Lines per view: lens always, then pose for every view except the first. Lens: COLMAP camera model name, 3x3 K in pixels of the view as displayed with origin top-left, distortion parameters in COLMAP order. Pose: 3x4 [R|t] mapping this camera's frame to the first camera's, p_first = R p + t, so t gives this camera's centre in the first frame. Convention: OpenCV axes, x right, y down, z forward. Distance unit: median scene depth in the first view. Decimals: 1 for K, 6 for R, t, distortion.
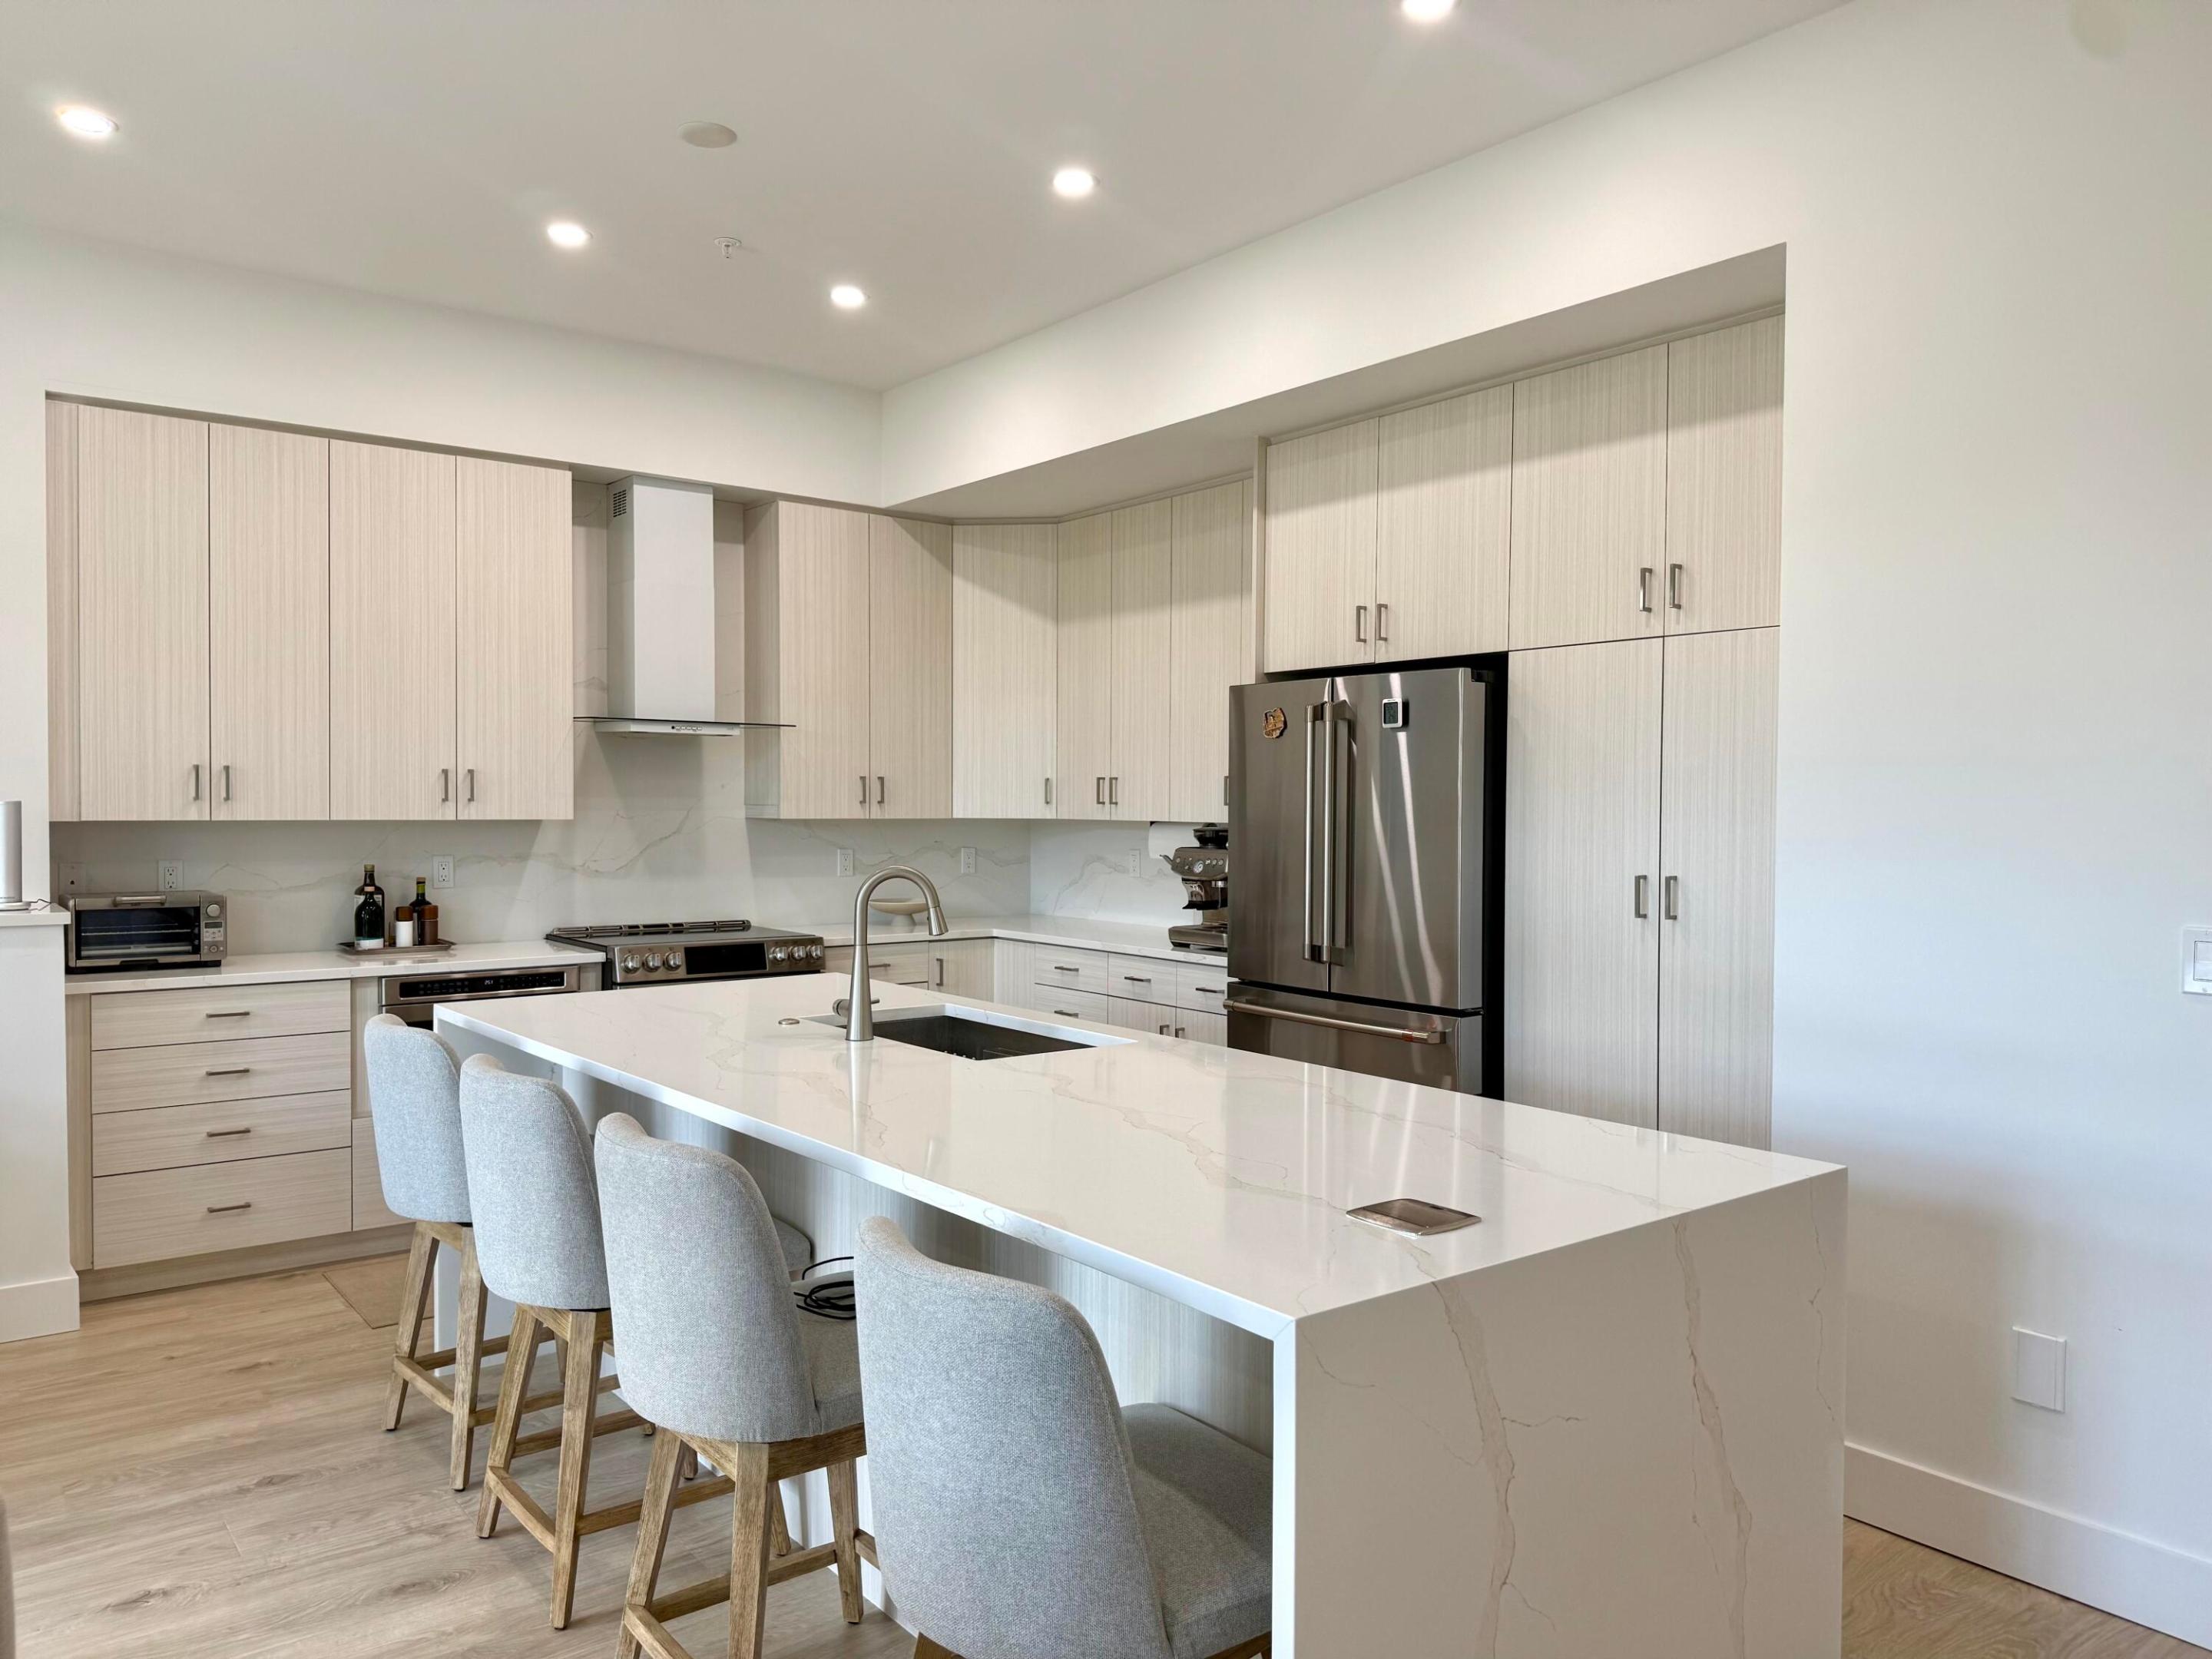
lens RADIAL K [[1552.7, 0, 1106.0], [0, 1552.7, 829.5], [0, 0, 1]] dist [0.087415, -0.125365]
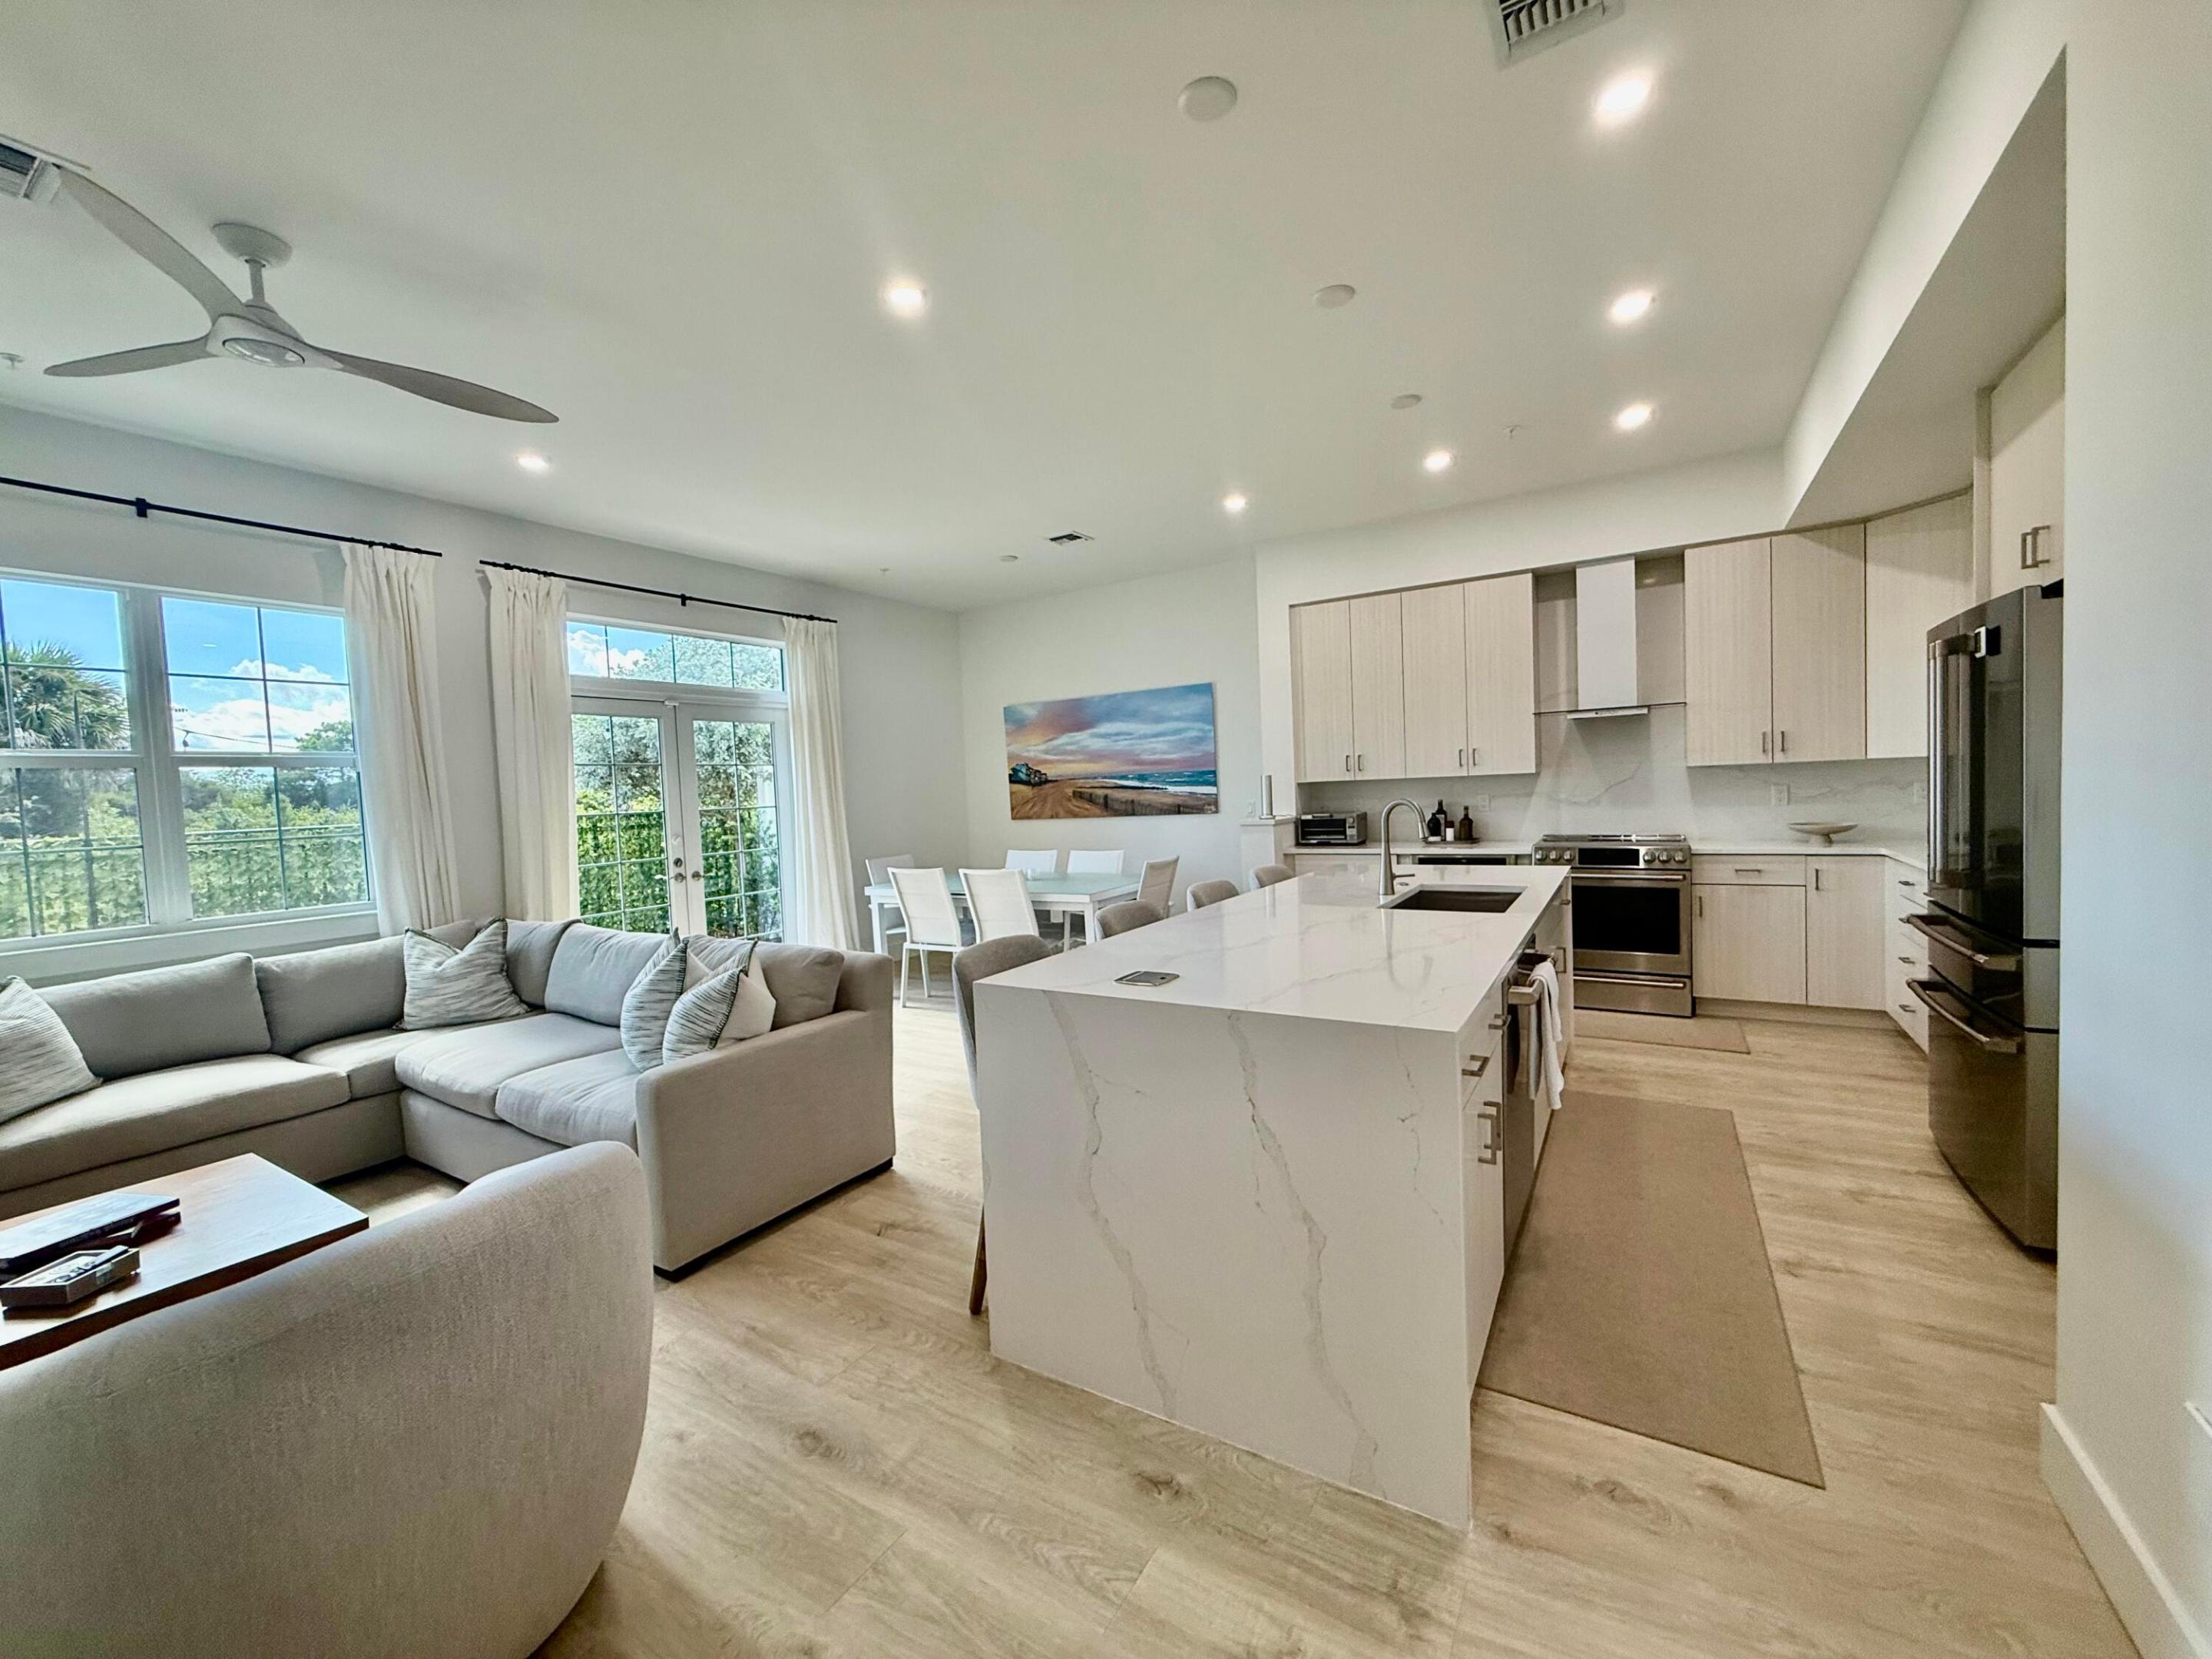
lens RADIAL K [[881.9, 0, 1102.1], [0, 881.9, 828.1], [0, 0, 1]] dist [0.001243, 0.000177]
pose [[0.336282, 0.022372, -0.941495, 0.443366], [0.028160, 0.999032, 0.033798, 0.008680], [0.941340, -0.037878, 0.335327, 0.218366]]
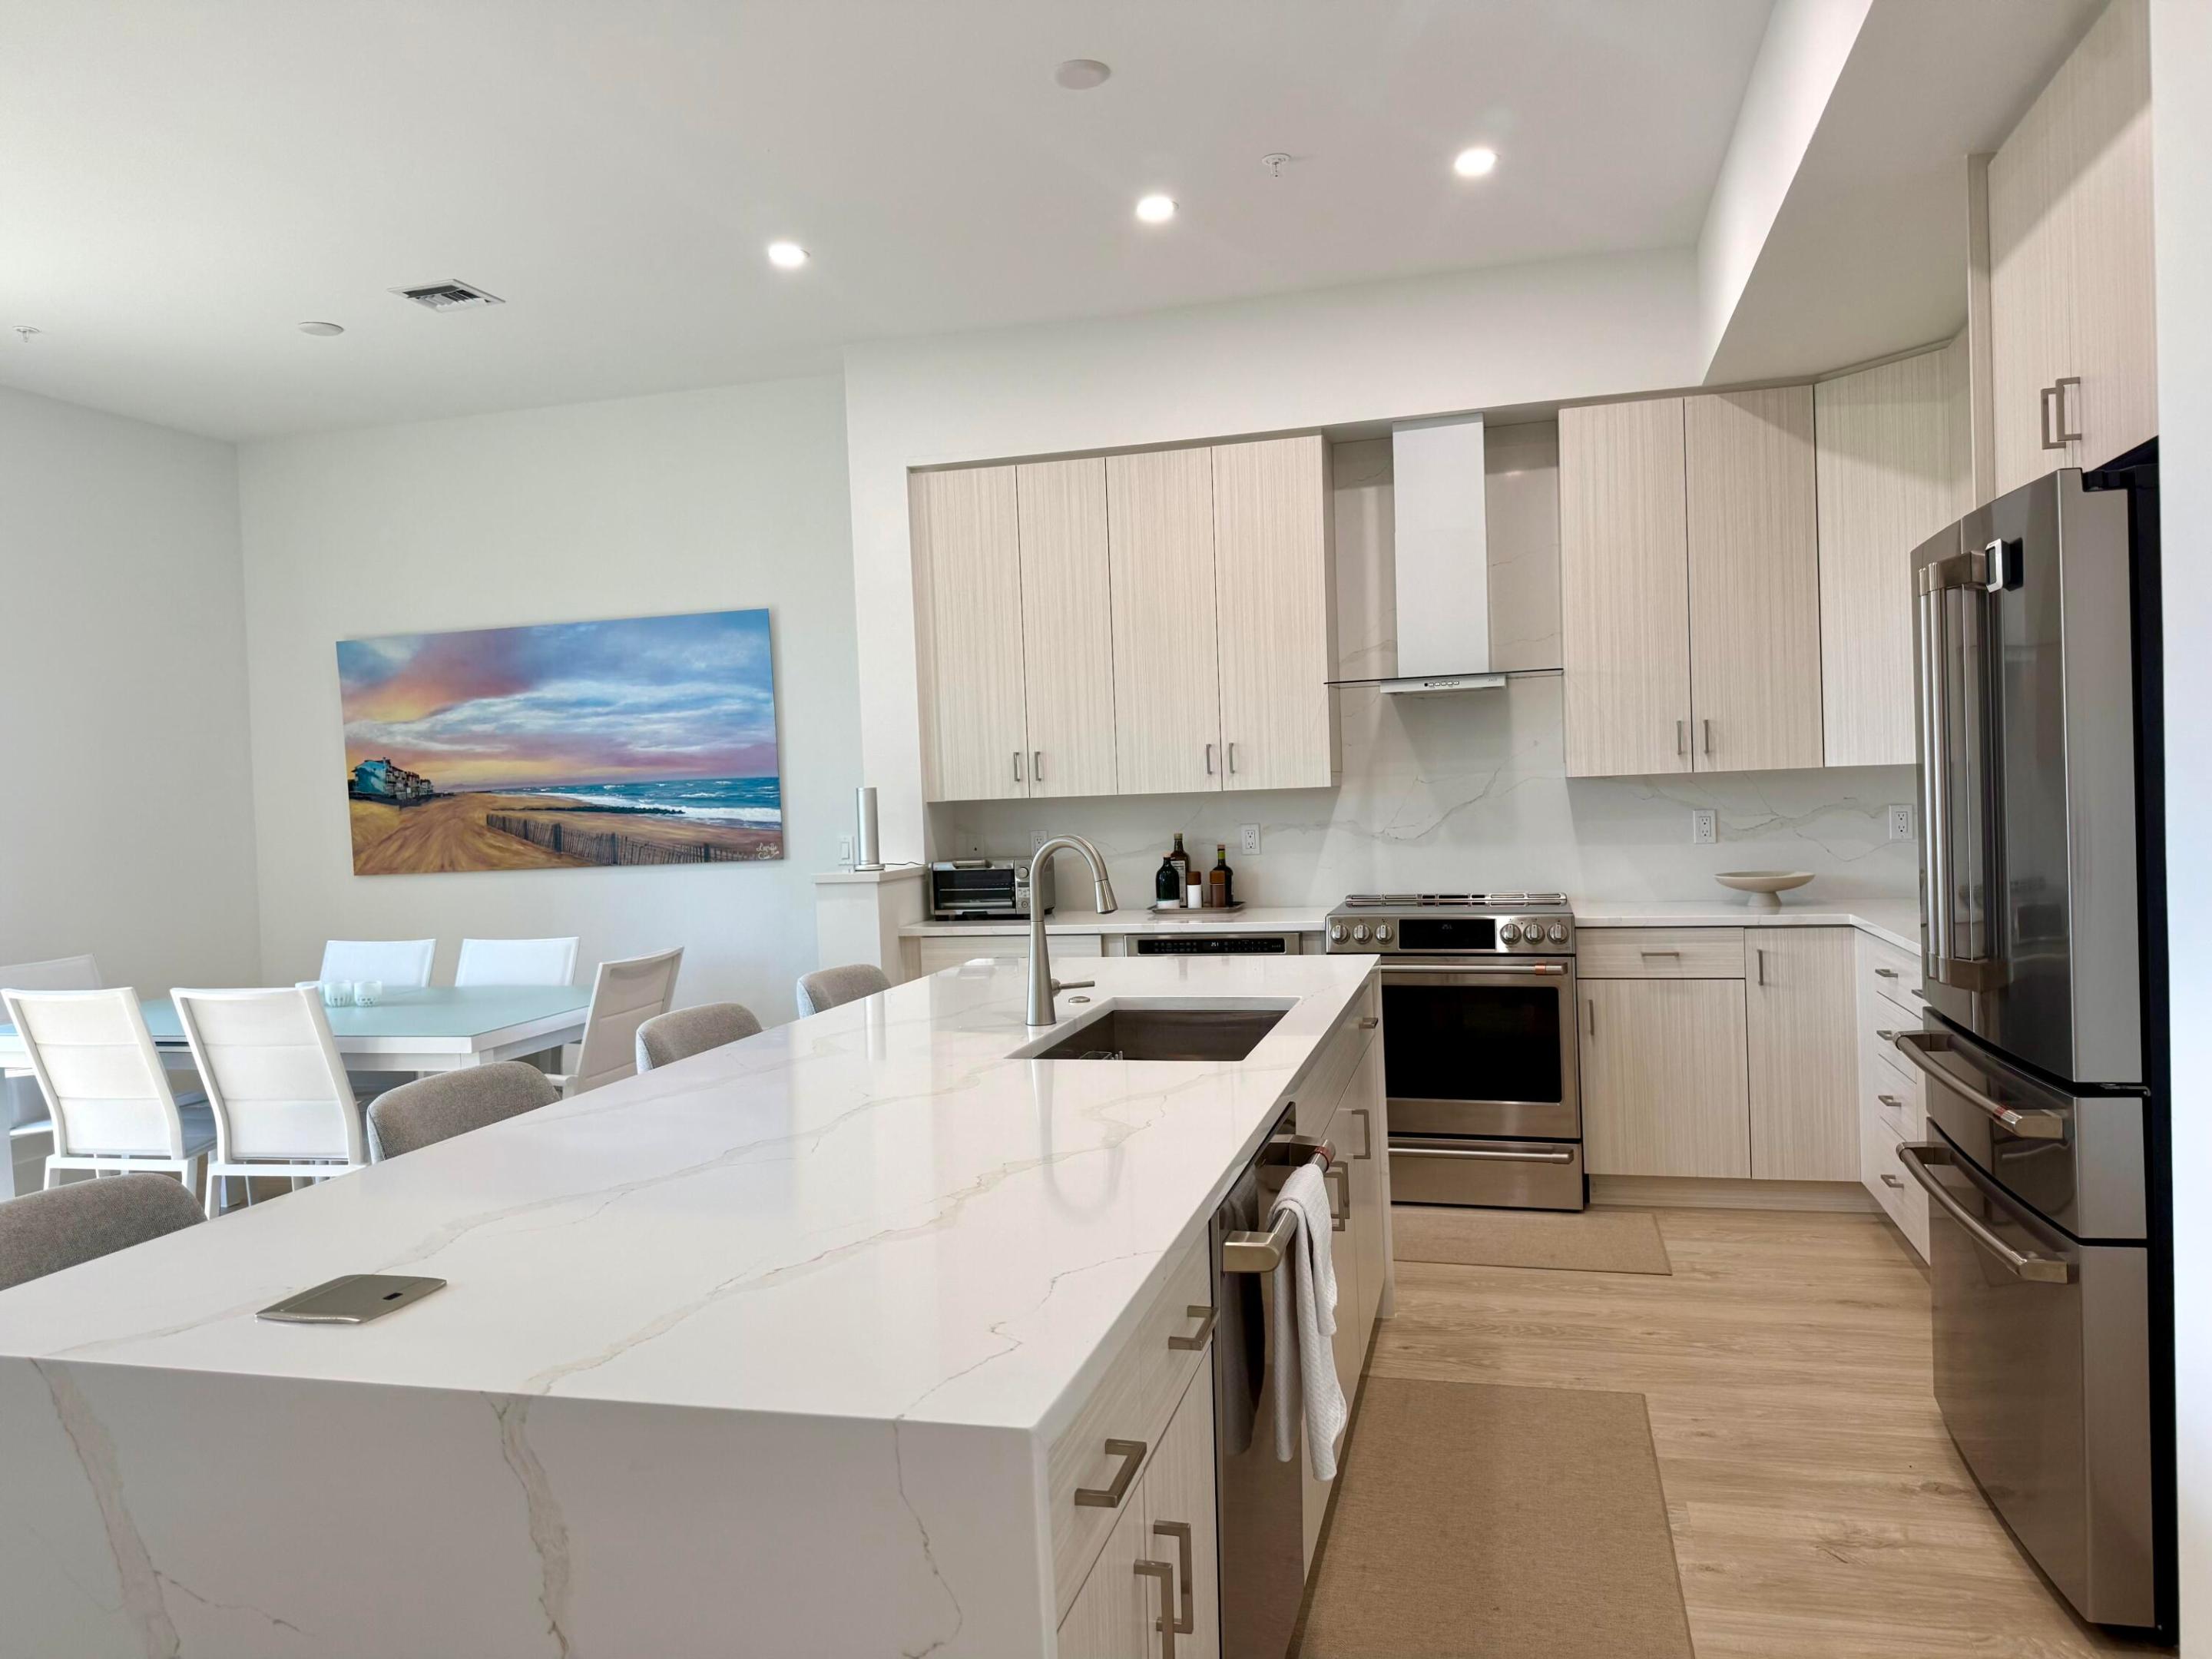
lens RADIAL K [[1552.7, 0, 1106.0], [0, 1552.7, 829.5], [0, 0, 1]] dist [0.087415, -0.125365]
pose [[0.592134, -0.008328, -0.805797, 0.383209], [0.026853, 0.999595, 0.009401, 0.007947], [0.805392, -0.027204, 0.592118, 0.311637]]
